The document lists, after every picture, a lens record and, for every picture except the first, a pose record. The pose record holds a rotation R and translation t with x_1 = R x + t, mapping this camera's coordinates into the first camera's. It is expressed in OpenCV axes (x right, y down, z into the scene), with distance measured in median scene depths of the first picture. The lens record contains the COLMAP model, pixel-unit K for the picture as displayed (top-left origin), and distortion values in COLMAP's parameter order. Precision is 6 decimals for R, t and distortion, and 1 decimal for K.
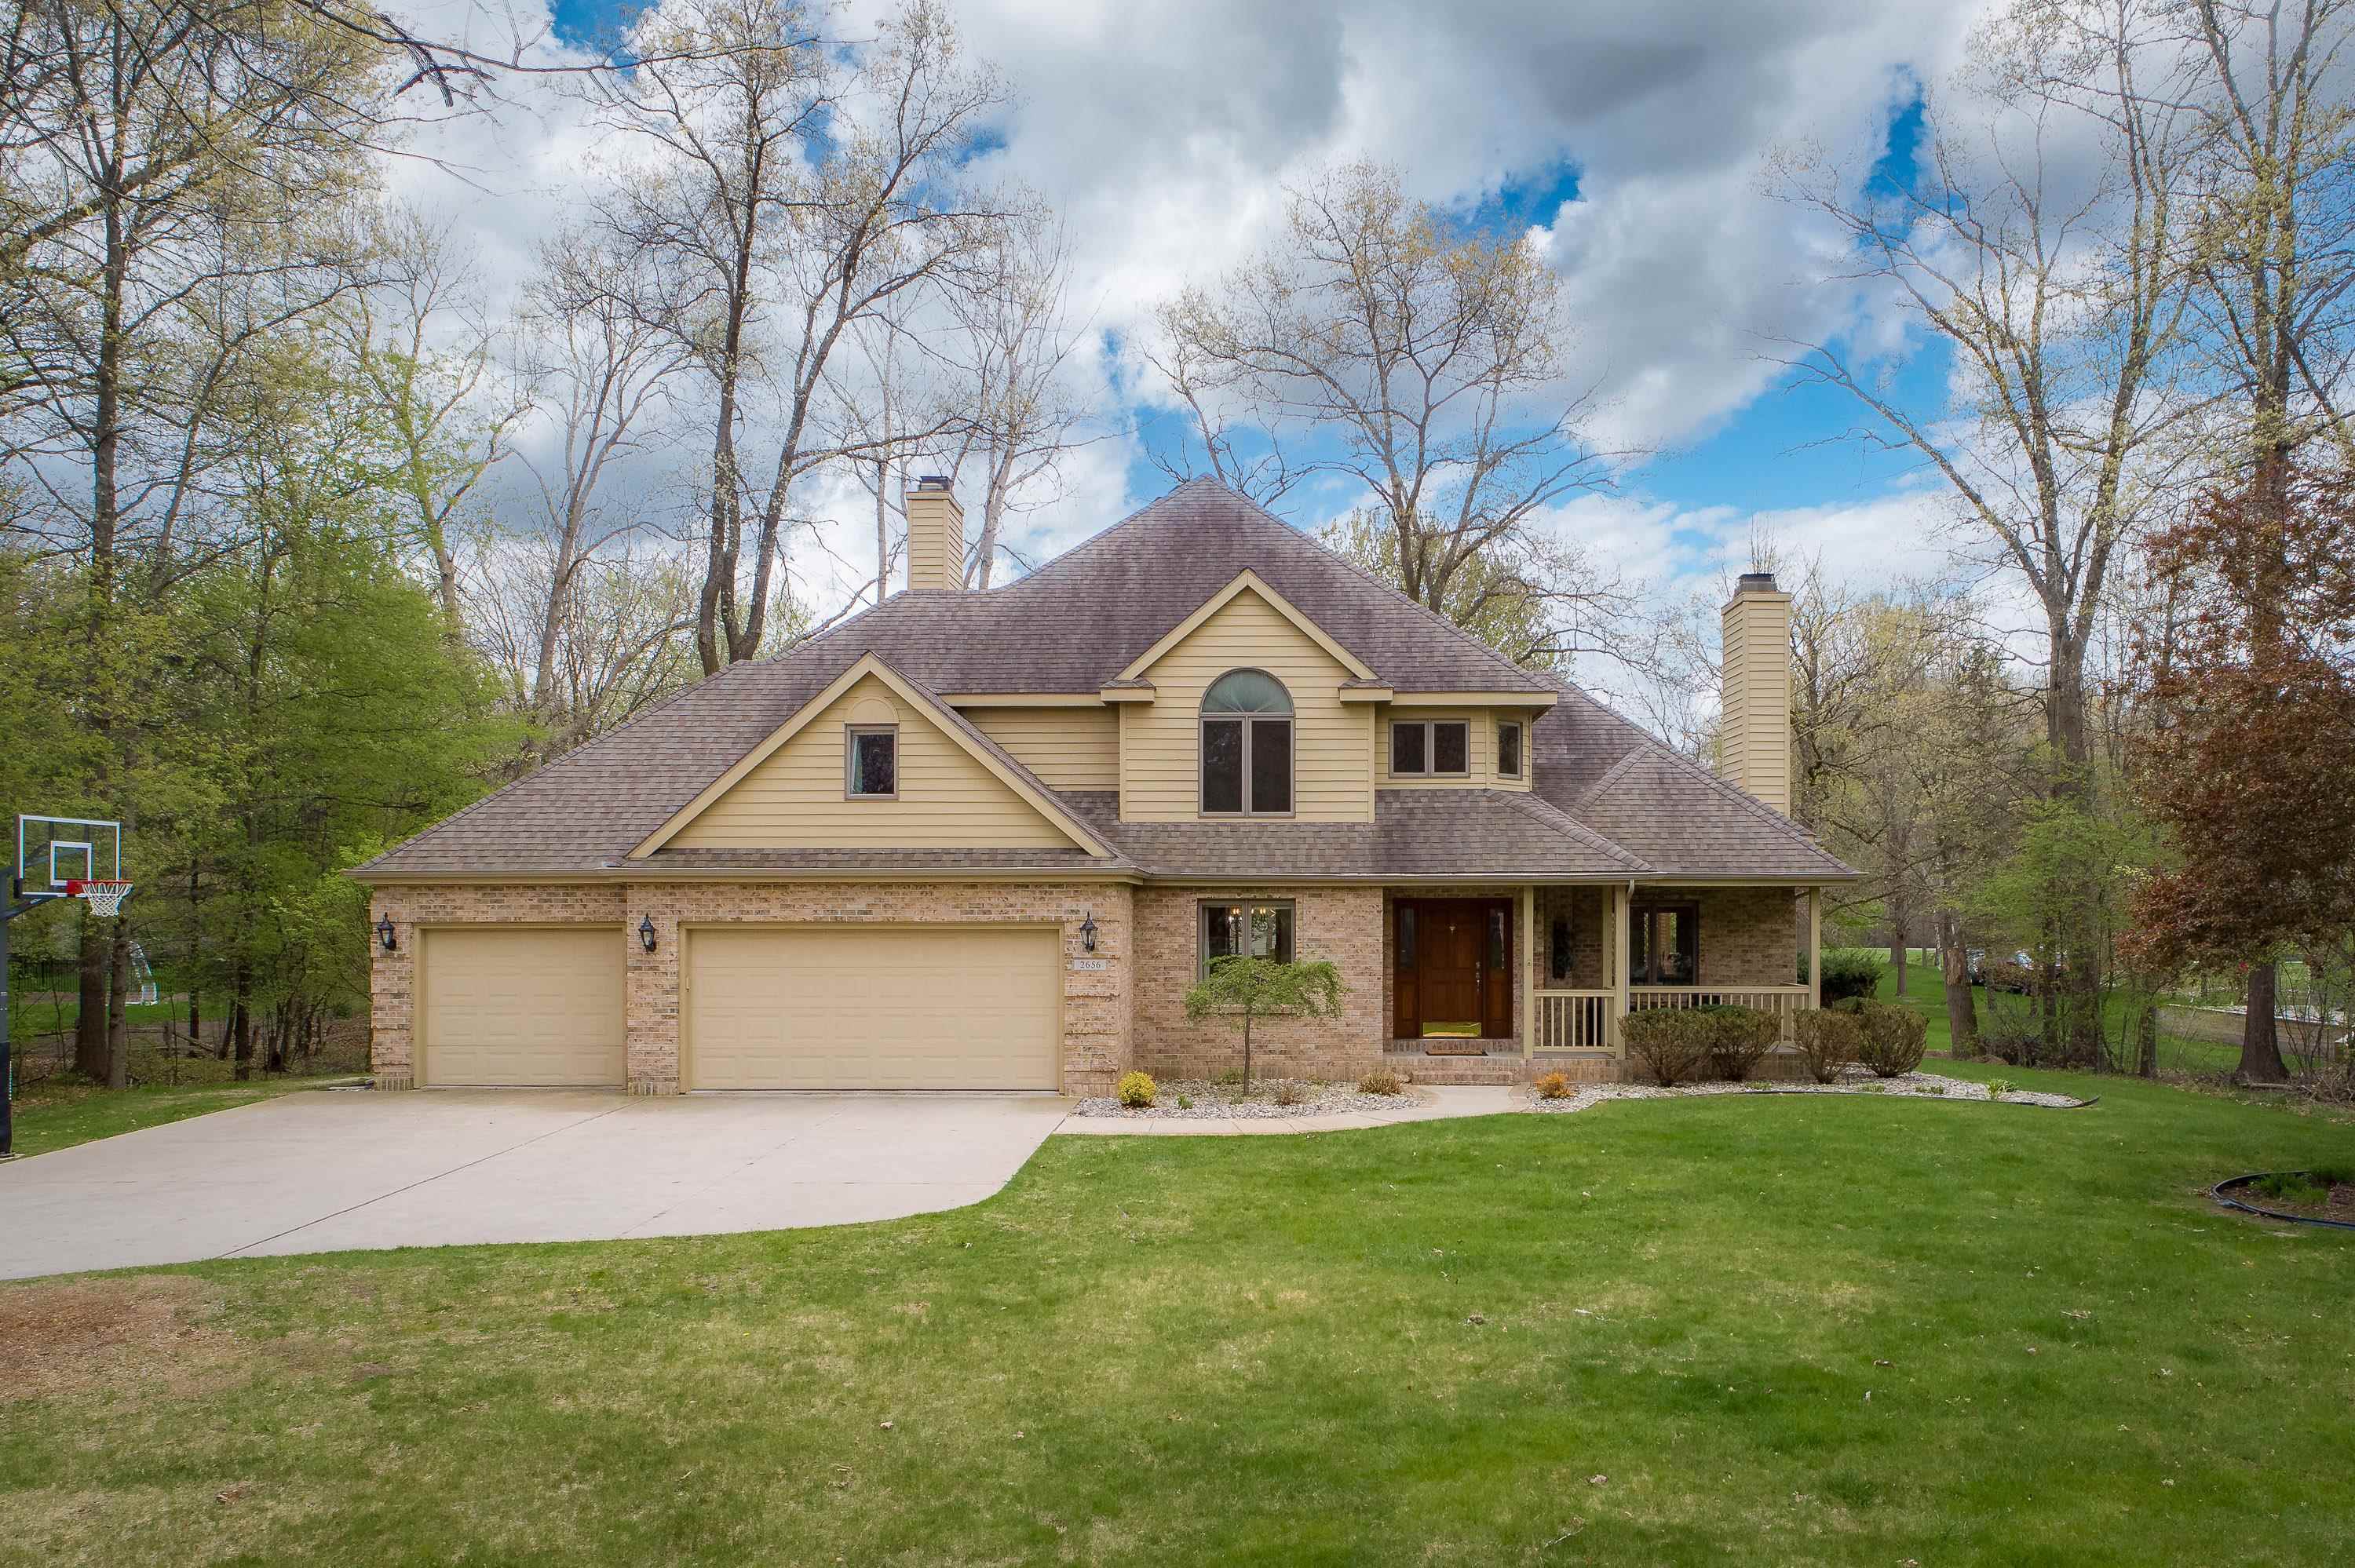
lens RADIAL K [[1851.5, 0, 1264.9], [0, 1851.5, 902.5], [0, 0, 1]] dist [0.002983, 0.001542]
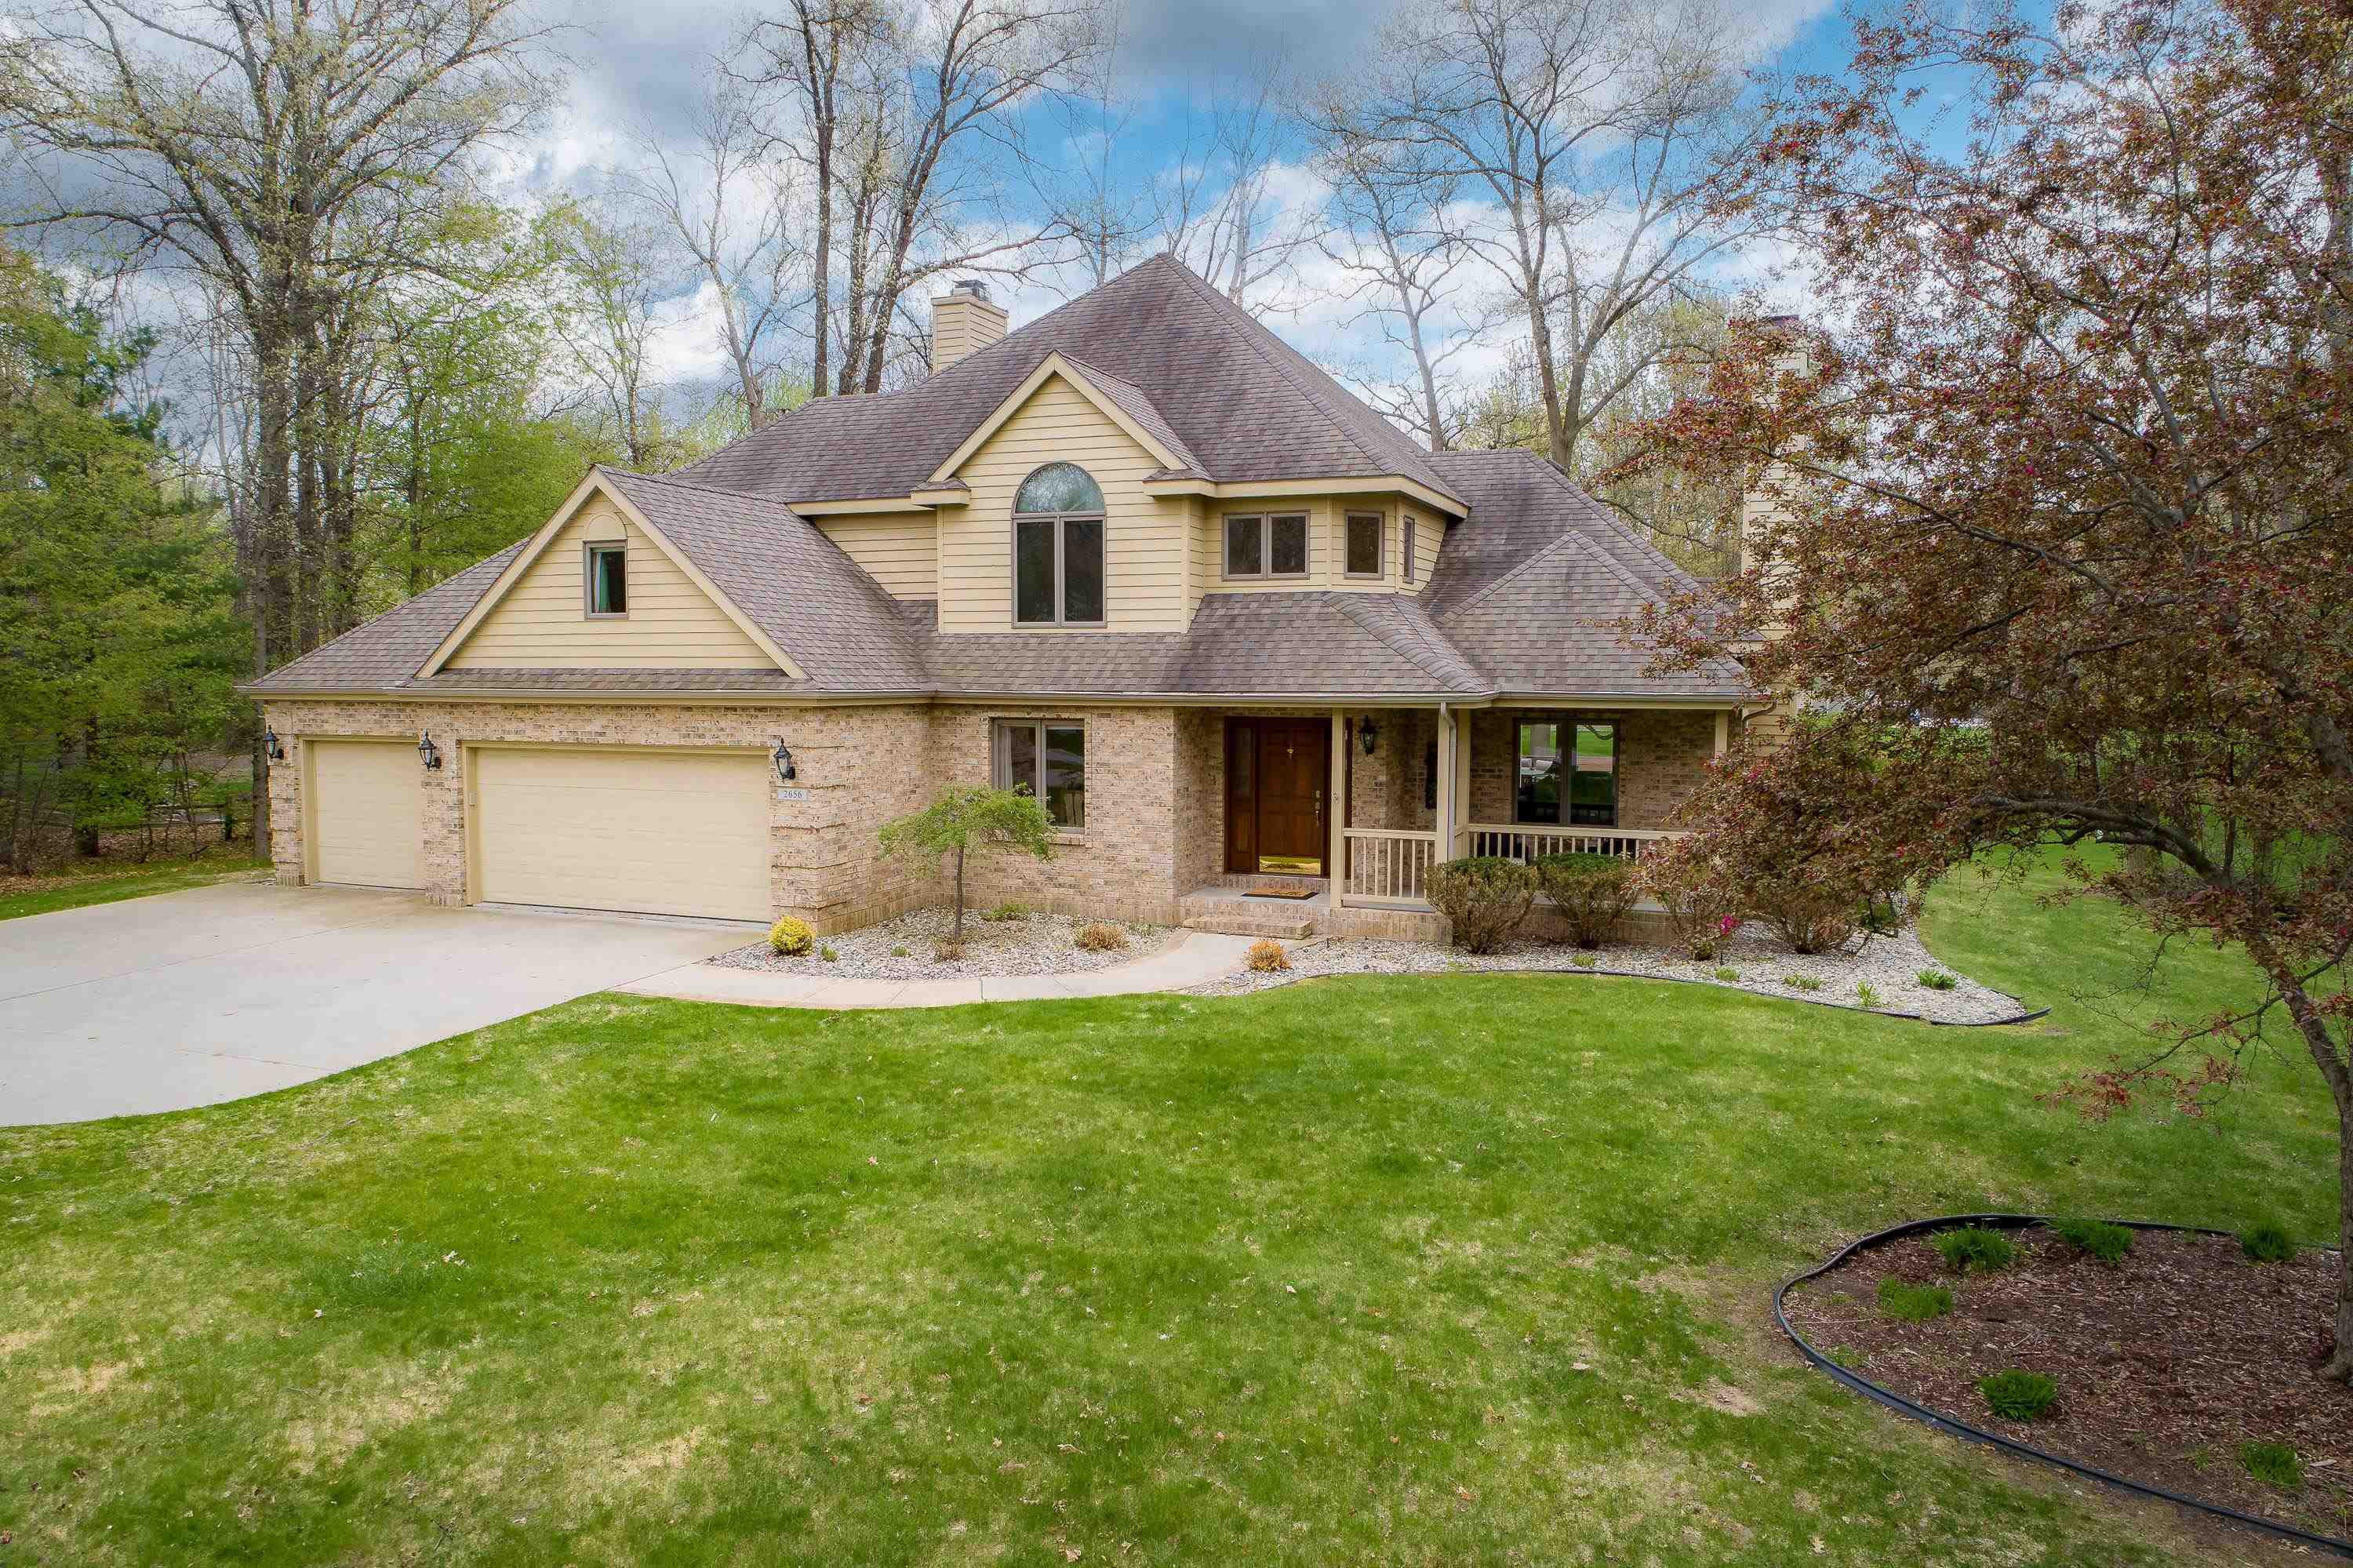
lens RADIAL K [[1582.7, 0, 1175.8], [0, 1582.7, 778.2], [0, 0, 1]] dist [-0.004168, 0.004932]
pose [[0.934825, 0.026260, -0.354136, 0.349796], [-0.000193, 0.997299, 0.073443, -0.031421], [0.355108, -0.068588, 0.932306, 0.306742]]
